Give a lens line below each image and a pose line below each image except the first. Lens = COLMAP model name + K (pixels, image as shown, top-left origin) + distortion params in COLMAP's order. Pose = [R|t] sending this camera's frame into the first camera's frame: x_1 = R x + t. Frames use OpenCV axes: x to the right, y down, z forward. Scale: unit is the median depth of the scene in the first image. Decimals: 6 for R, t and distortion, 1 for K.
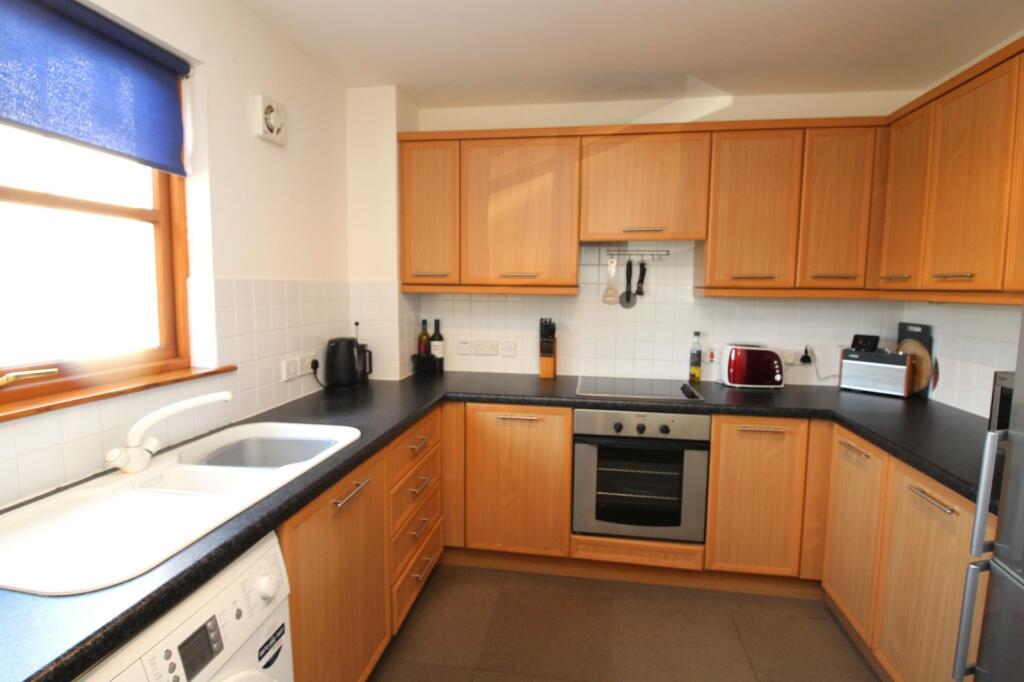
lens RADIAL K [[501.9, 0, 514.3], [0, 501.9, 337.3], [0, 0, 1]] dist [-0.011605, -0.004459]
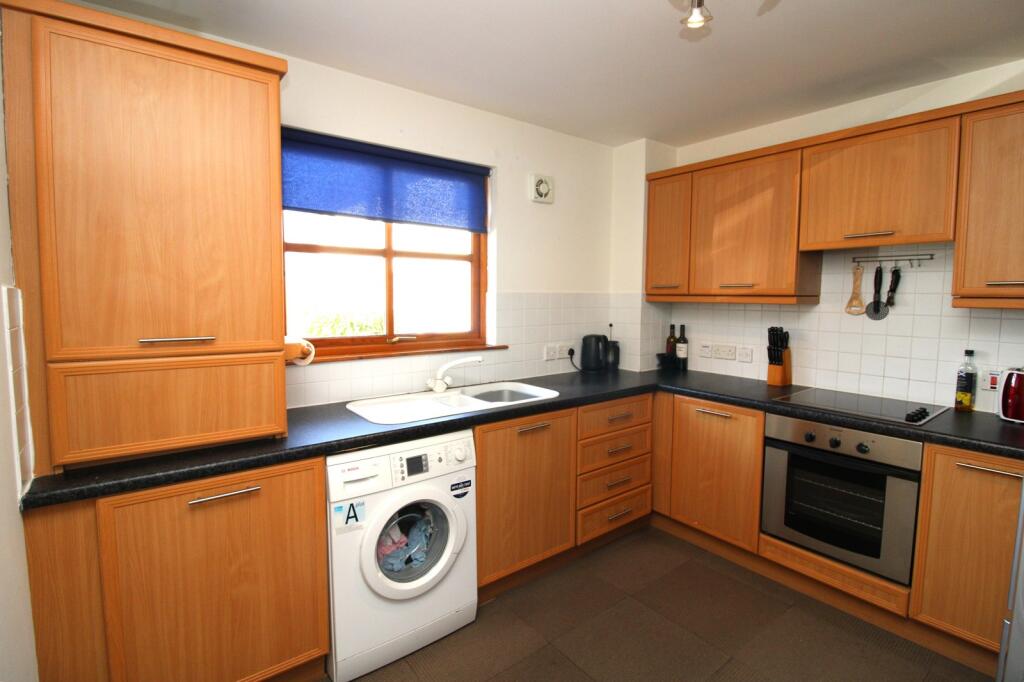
lens RADIAL K [[475.1, 0, 512.8], [0, 475.1, 339.8], [0, 0, 1]] dist [-0.025851, -0.001764]
pose [[0.719950, 0.056691, -0.691707, 0.397404], [-0.066142, 0.997726, 0.012929, 0.012929], [0.690867, 0.036442, 0.722063, -0.079981]]
